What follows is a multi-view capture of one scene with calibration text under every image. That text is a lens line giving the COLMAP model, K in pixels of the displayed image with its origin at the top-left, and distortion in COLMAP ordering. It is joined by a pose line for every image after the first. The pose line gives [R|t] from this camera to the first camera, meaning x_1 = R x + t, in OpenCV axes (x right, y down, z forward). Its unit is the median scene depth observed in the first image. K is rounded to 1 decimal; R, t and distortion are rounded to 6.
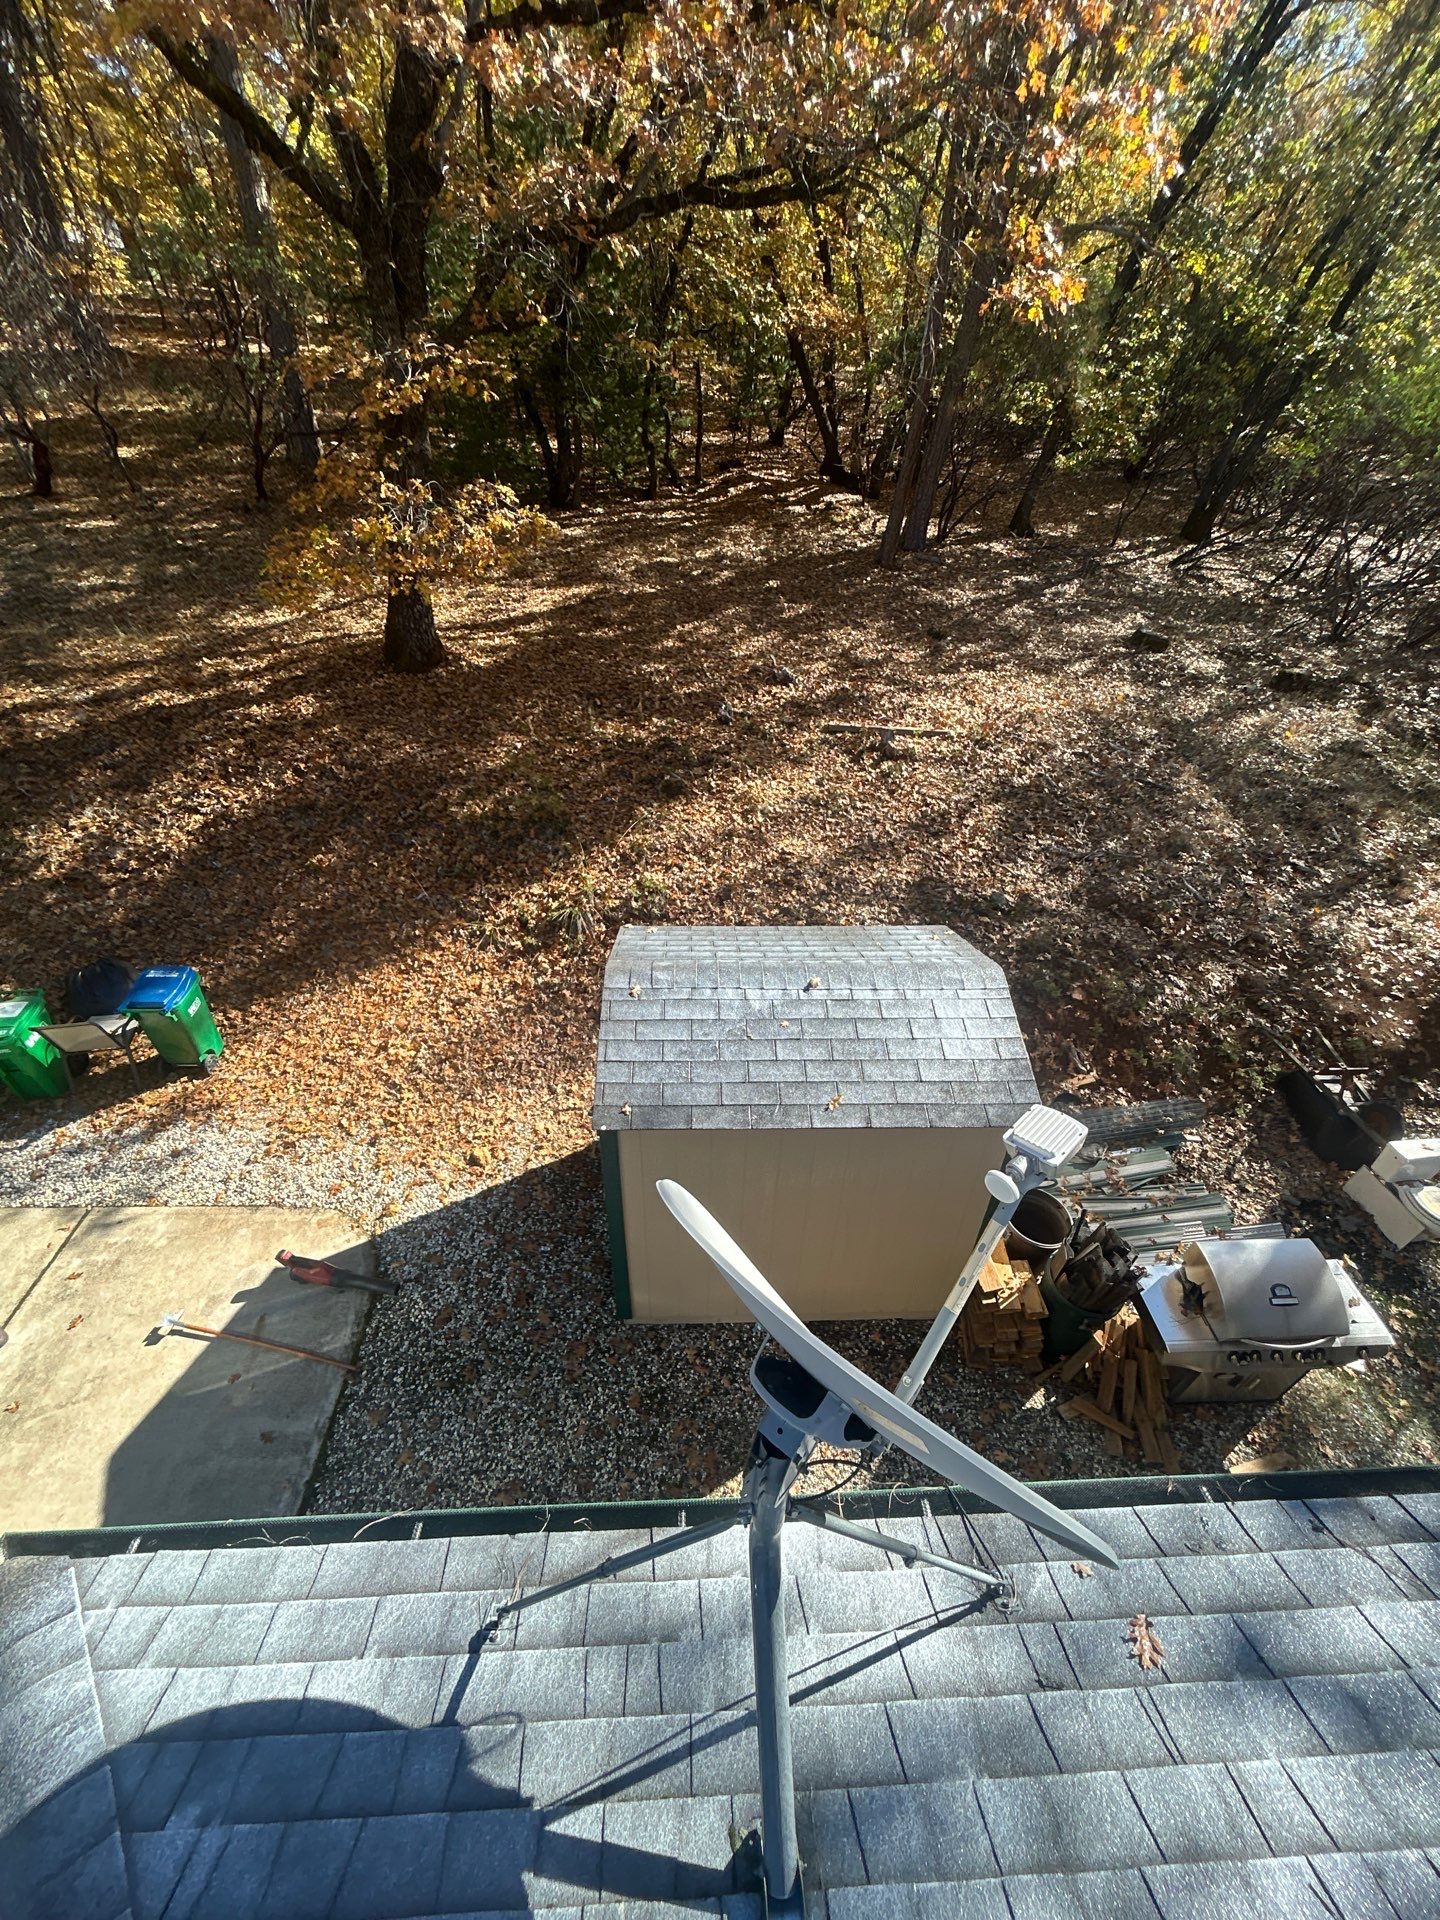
lens RADIAL K [[762.4, 0, 724.1], [0, 762.4, 947.9], [0, 0, 1]] dist [-0.018498, 0.013181]
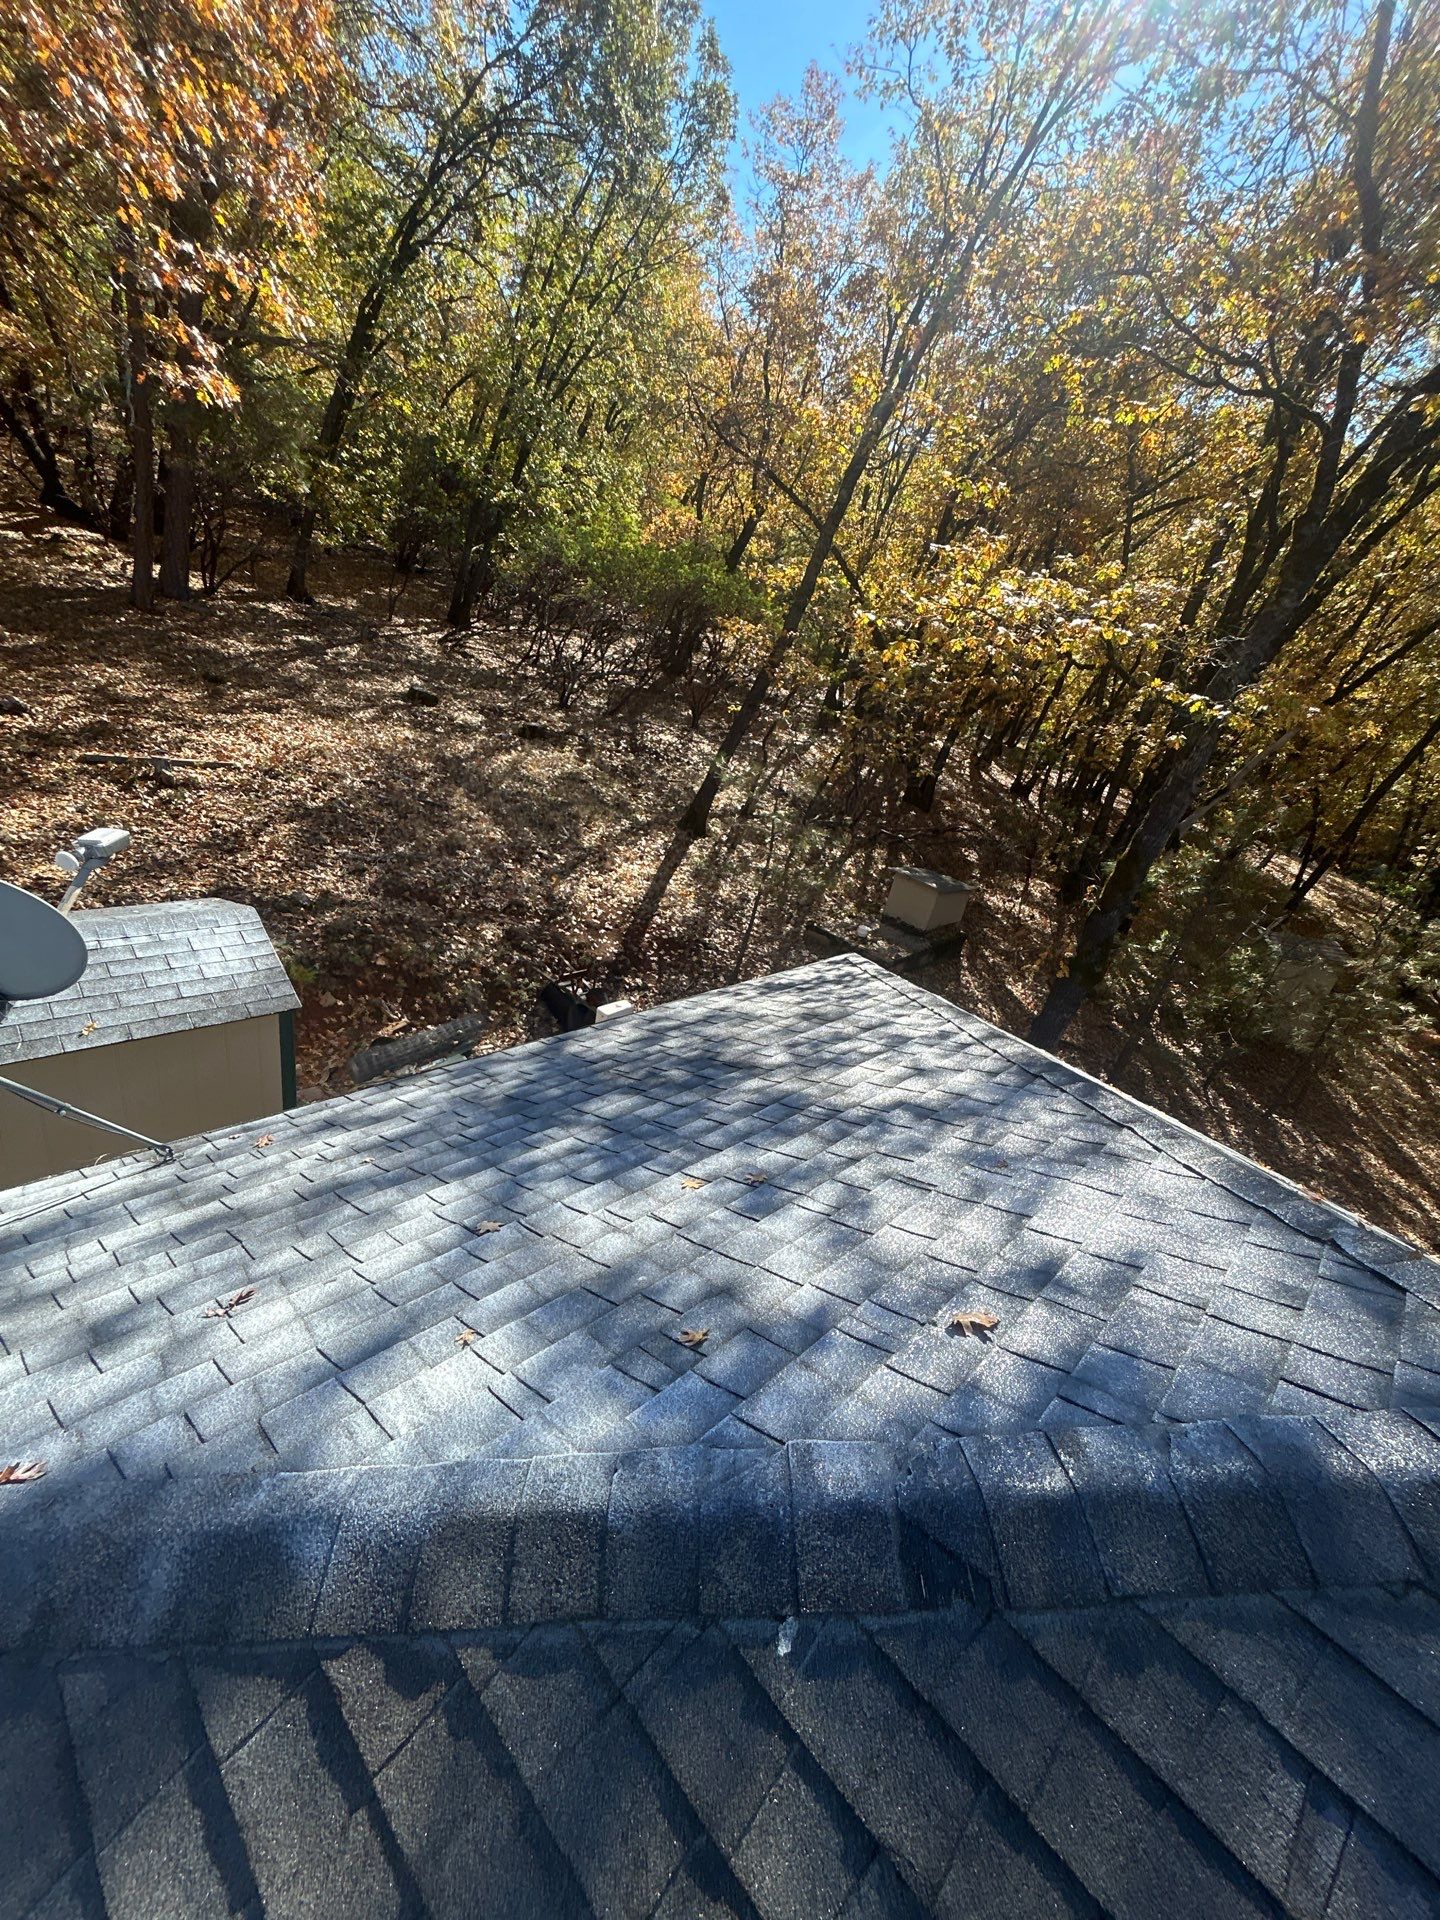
lens RADIAL K [[762.4, 0, 724.1], [0, 762.4, 947.9], [0, 0, 1]] dist [-0.018498, 0.013181]
pose [[0.721024, -0.161834, 0.673746, 0.037180], [0.224056, 0.974560, -0.005690, 0.129474], [-0.655685, 0.155060, 0.738941, -0.191749]]
